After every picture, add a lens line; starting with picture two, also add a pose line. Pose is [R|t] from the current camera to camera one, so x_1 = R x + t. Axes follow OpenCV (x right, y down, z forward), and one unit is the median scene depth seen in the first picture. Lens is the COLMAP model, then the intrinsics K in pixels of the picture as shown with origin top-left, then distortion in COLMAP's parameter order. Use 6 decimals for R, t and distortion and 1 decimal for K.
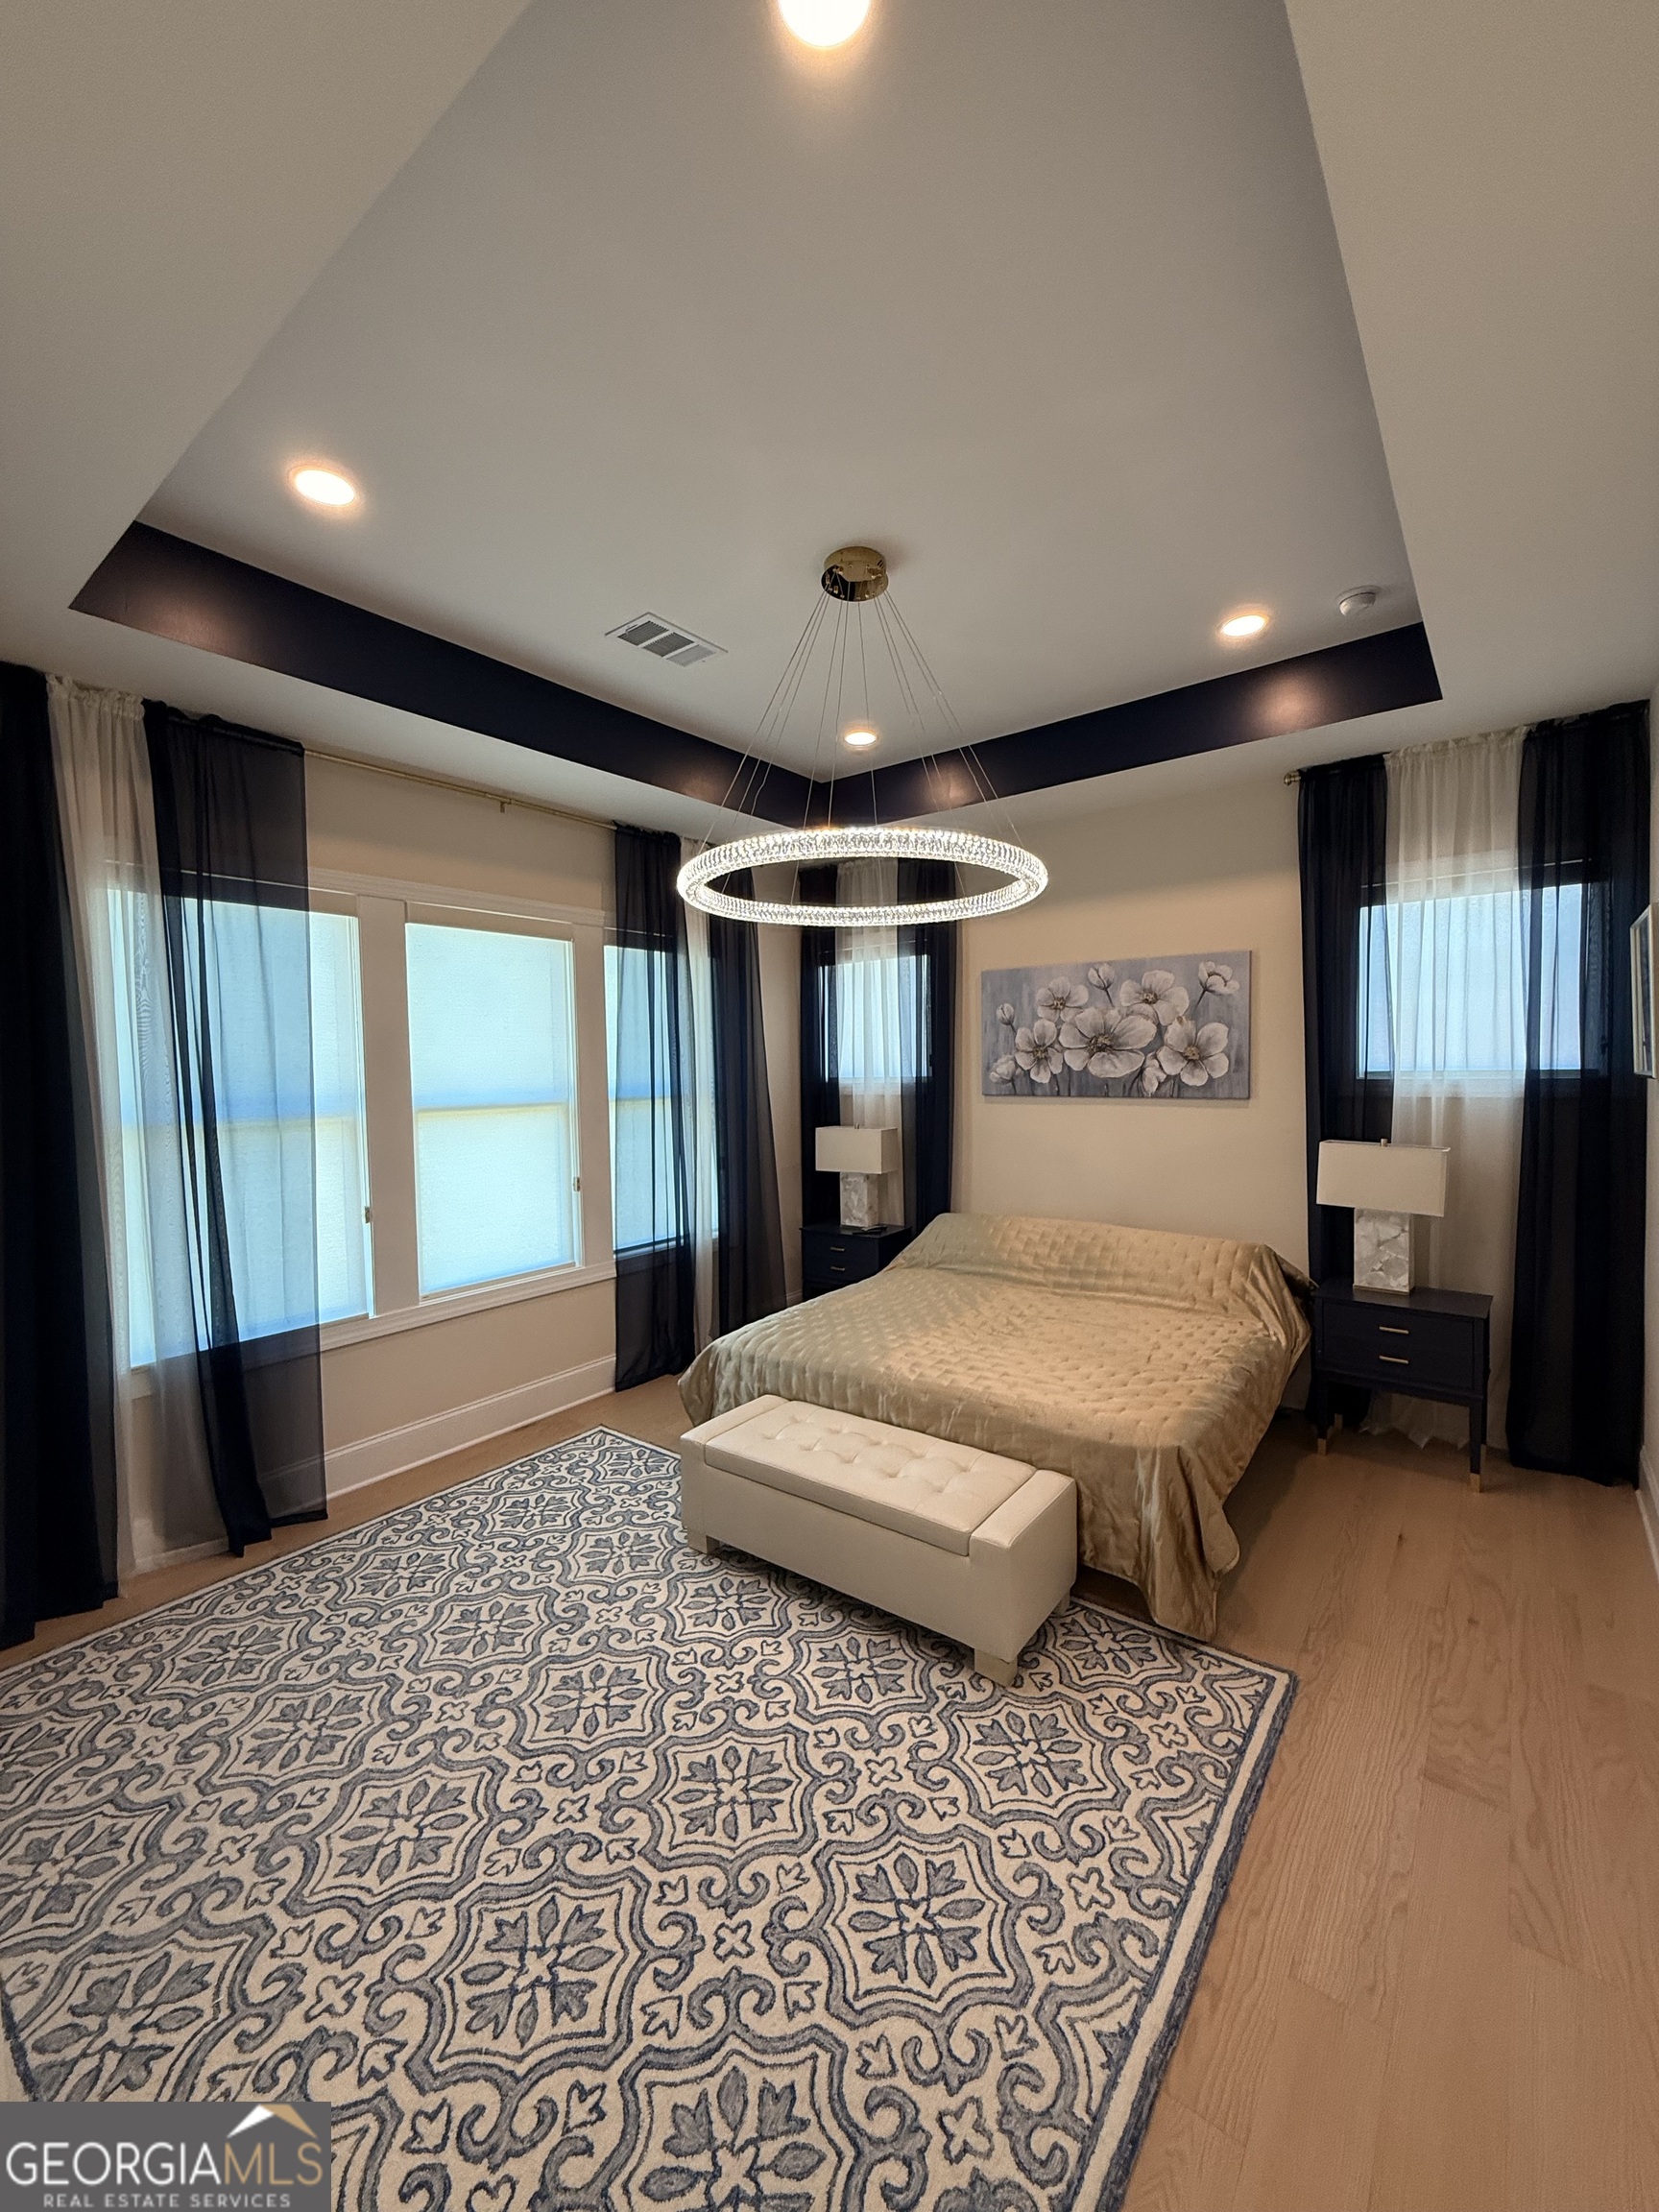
lens RADIAL K [[883.1, 0, 828.2], [0, 883.1, 1100.8], [0, 0, 1]] dist [-0.001705, 0.000759]
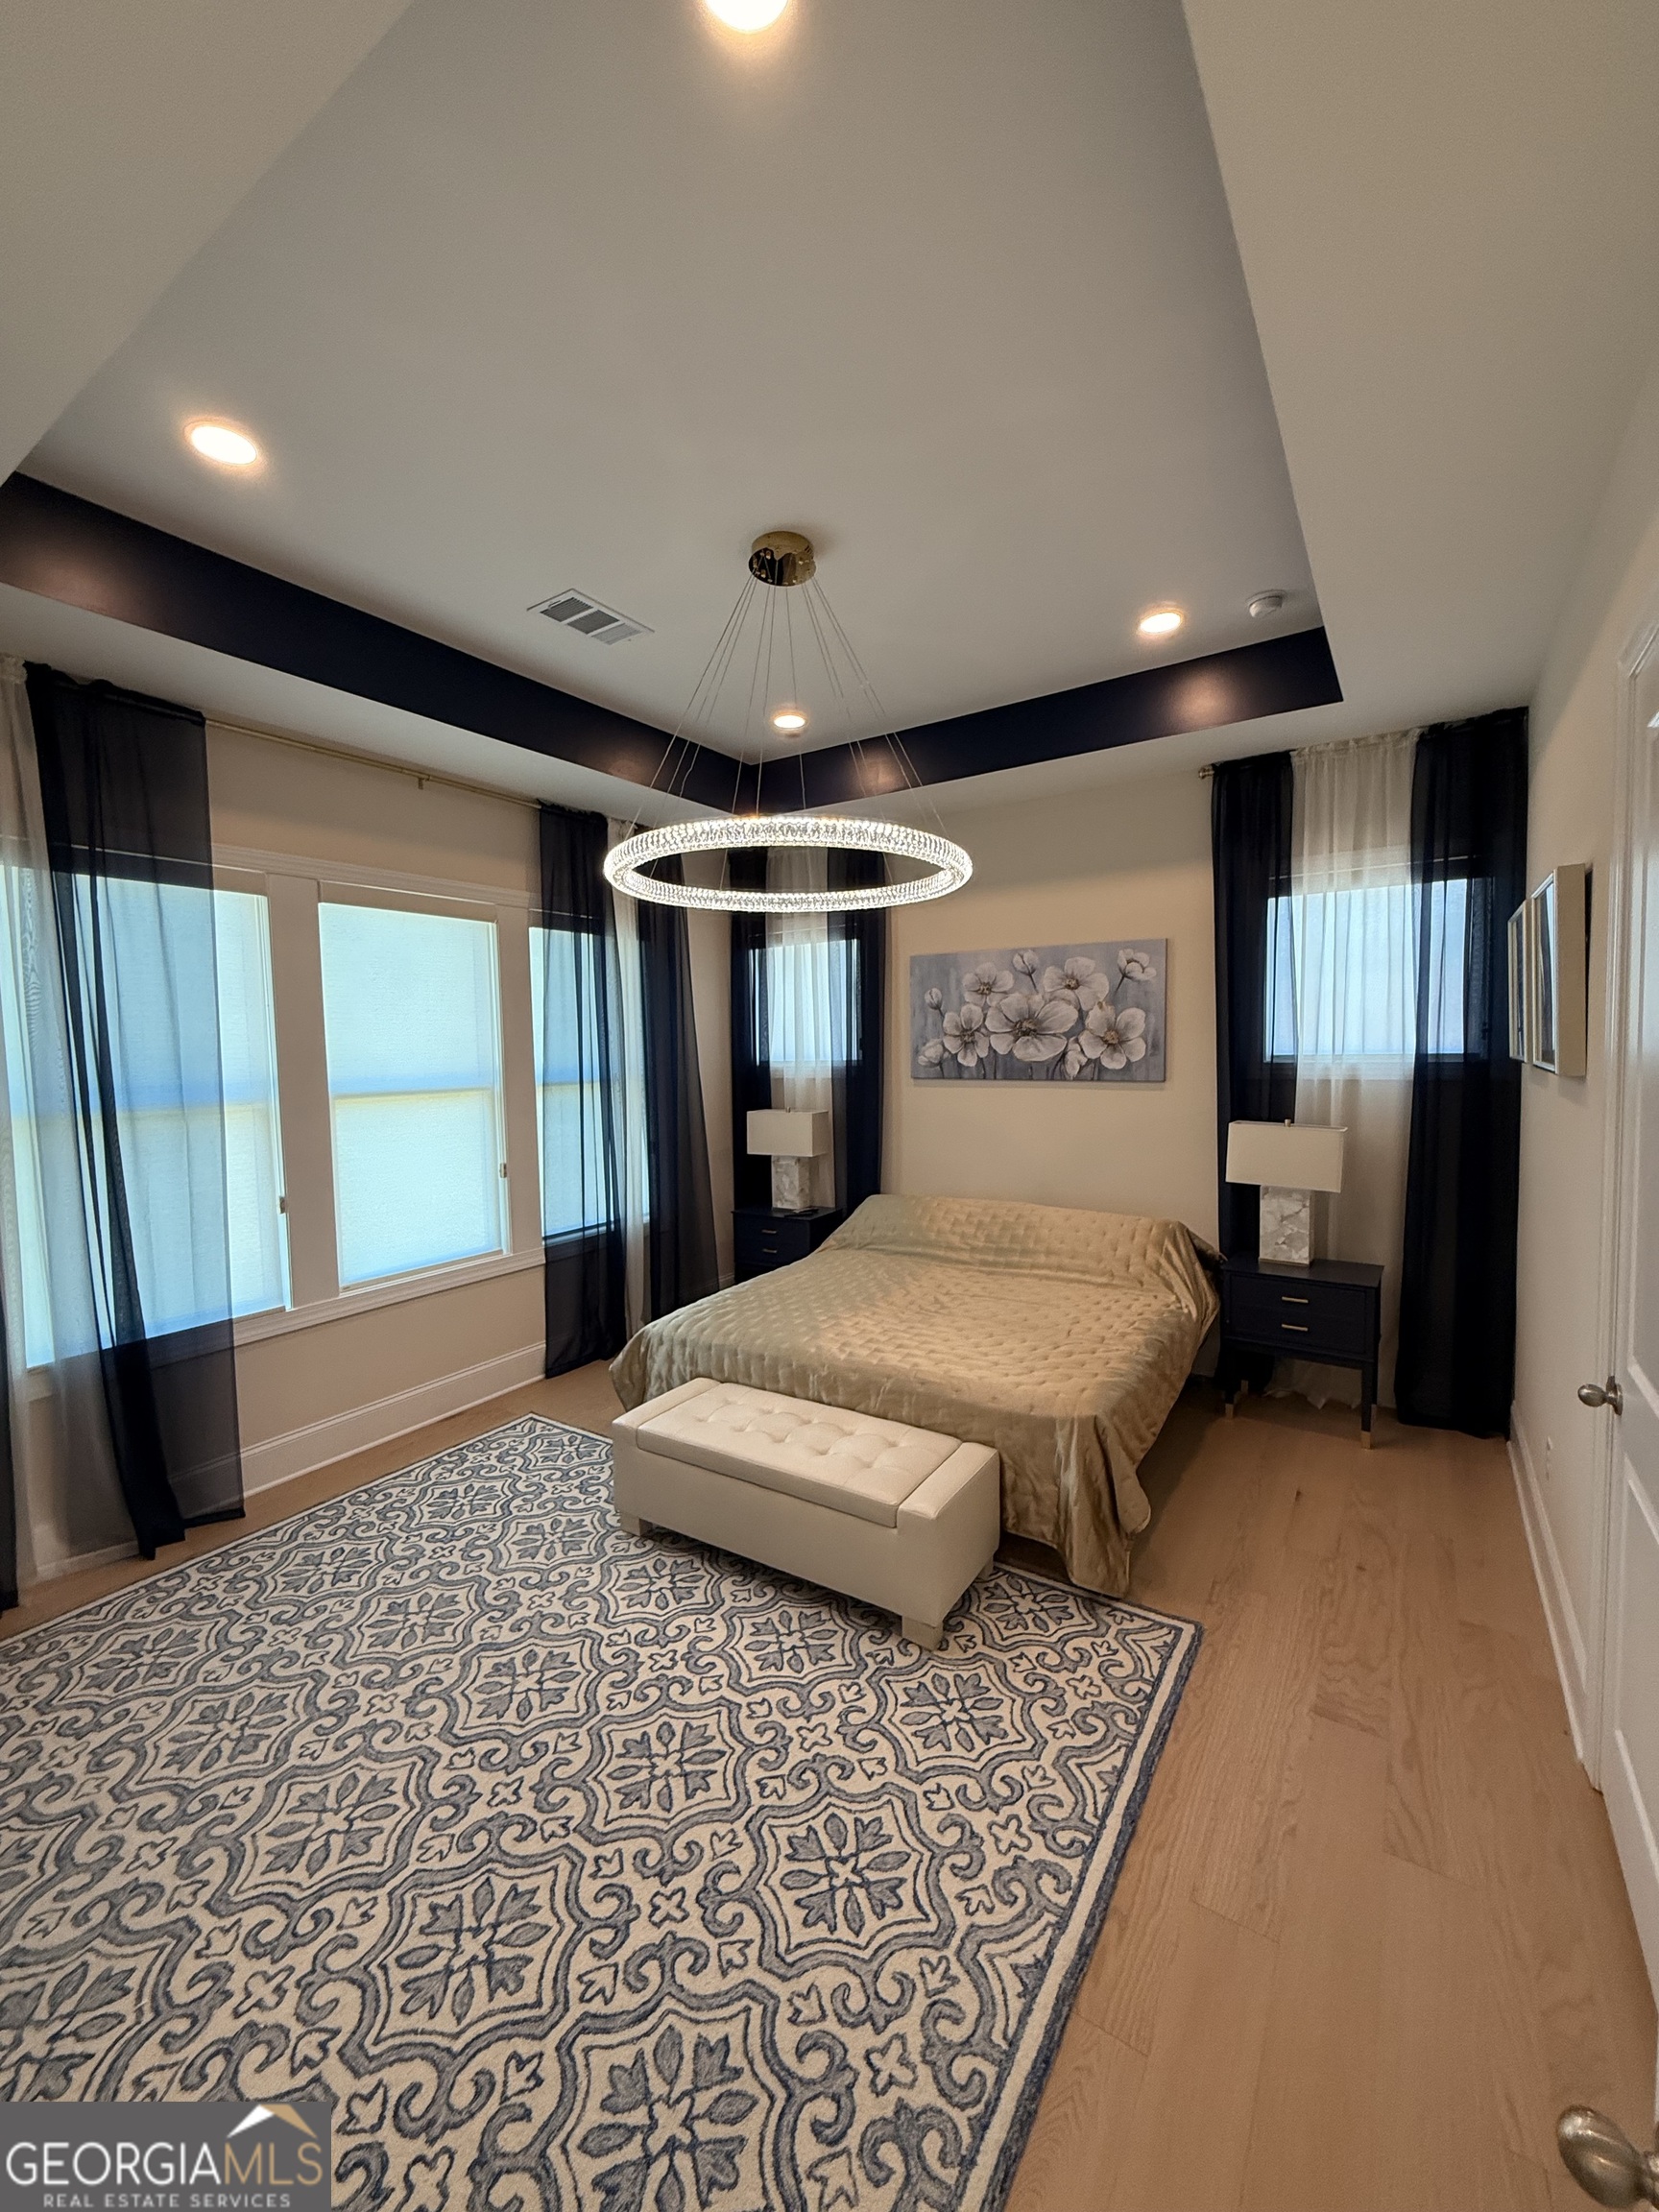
lens RADIAL K [[883.1, 0, 827.3], [0, 883.1, 1099.7], [0, 0, 1]] dist [-0.001705, 0.000759]
pose [[0.997153, -0.005188, 0.075222, 0.003202], [0.003655, 0.999783, 0.020502, -0.006184], [-0.075312, -0.020169, 0.996956, -0.013490]]
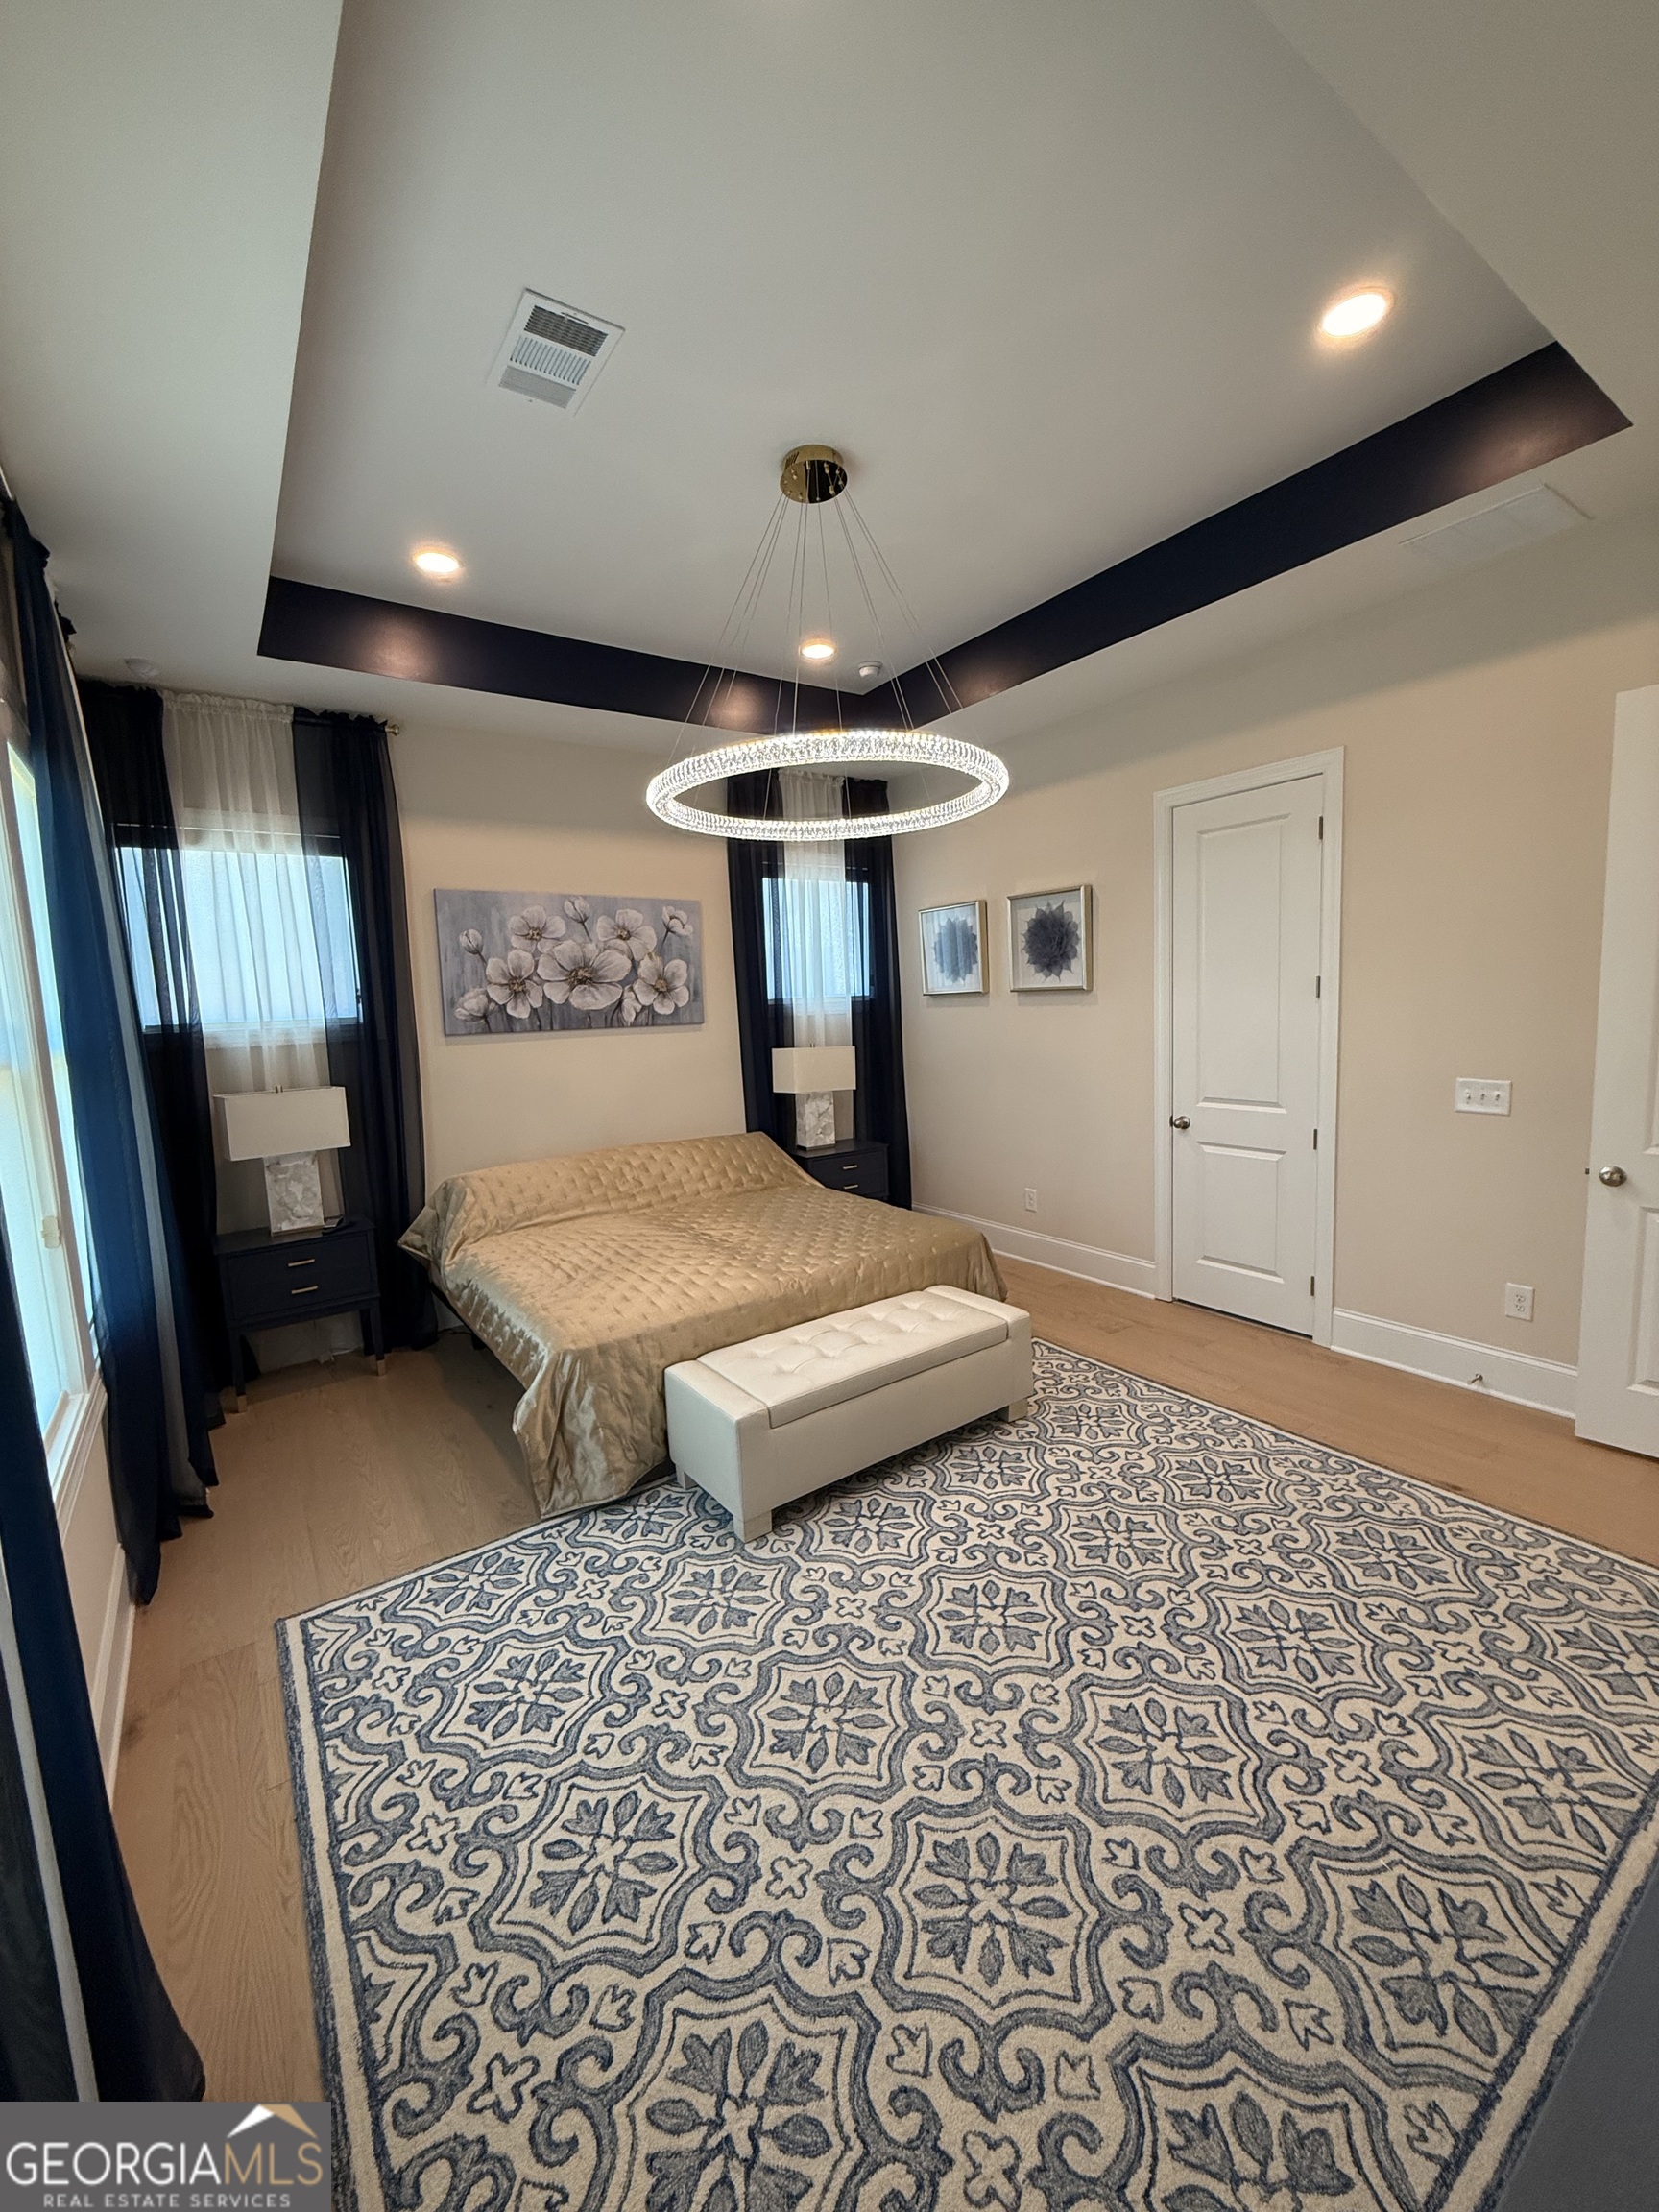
lens RADIAL K [[883.1, 0, 834.5], [0, 883.1, 1096.7], [0, 0, 1]] dist [-0.001705, 0.000759]
pose [[0.292737, -0.099161, 0.951037, -1.088096], [0.074478, 0.993951, 0.080710, 0.023628], [-0.953288, 0.047204, 0.298351, 0.789057]]
